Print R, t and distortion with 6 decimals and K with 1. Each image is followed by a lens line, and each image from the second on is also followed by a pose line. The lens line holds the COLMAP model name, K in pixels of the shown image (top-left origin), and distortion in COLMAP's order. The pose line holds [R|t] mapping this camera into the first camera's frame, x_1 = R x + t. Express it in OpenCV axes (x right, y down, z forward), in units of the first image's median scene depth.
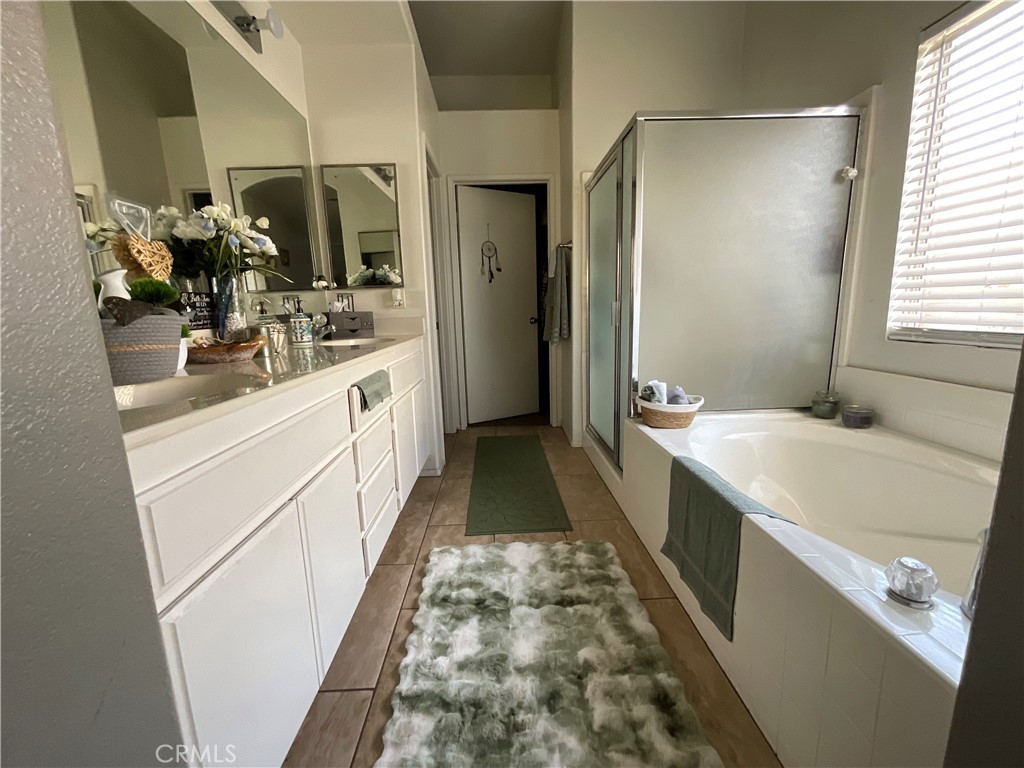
lens RADIAL K [[425.7, 0, 512.0], [0, 425.7, 384.0], [0, 0, 1]] dist [-0.000261, 0.005636]
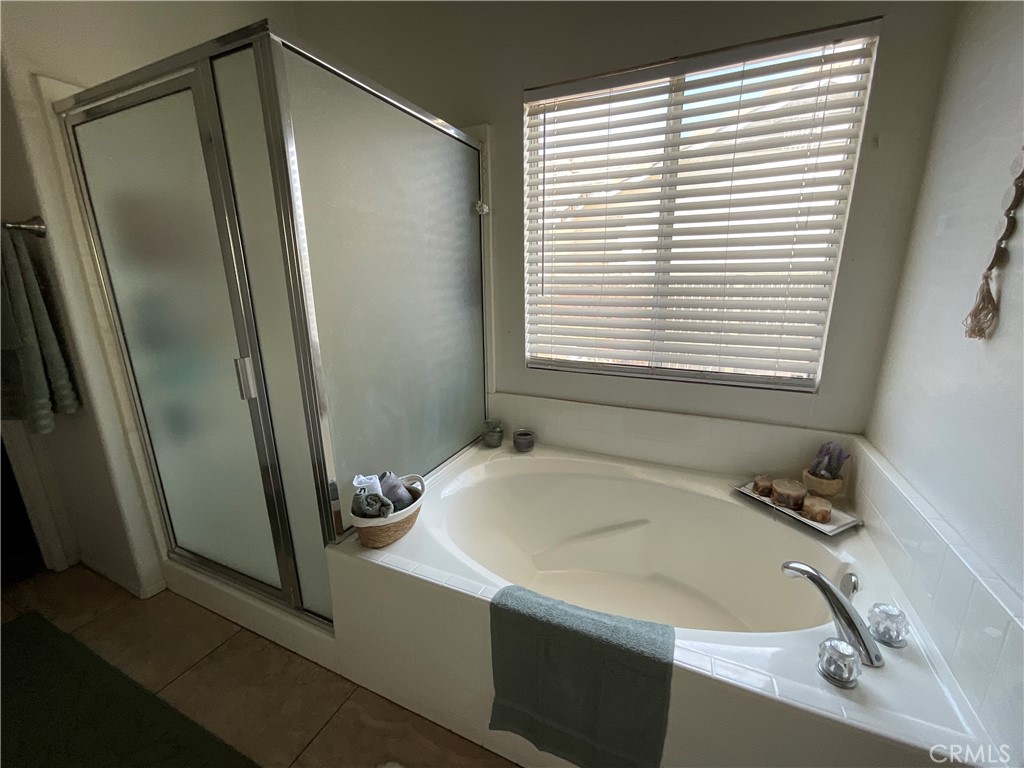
lens RADIAL K [[419.2, 0, 512.0], [0, 419.2, 384.0], [0, 0, 1]] dist [-0.001991, -0.000473]
pose [[0.446768, -0.199360, 0.872155, -0.102557], [0.149554, 0.977781, 0.146894, -0.210437], [-0.882061, 0.064807, 0.466657, 0.476465]]
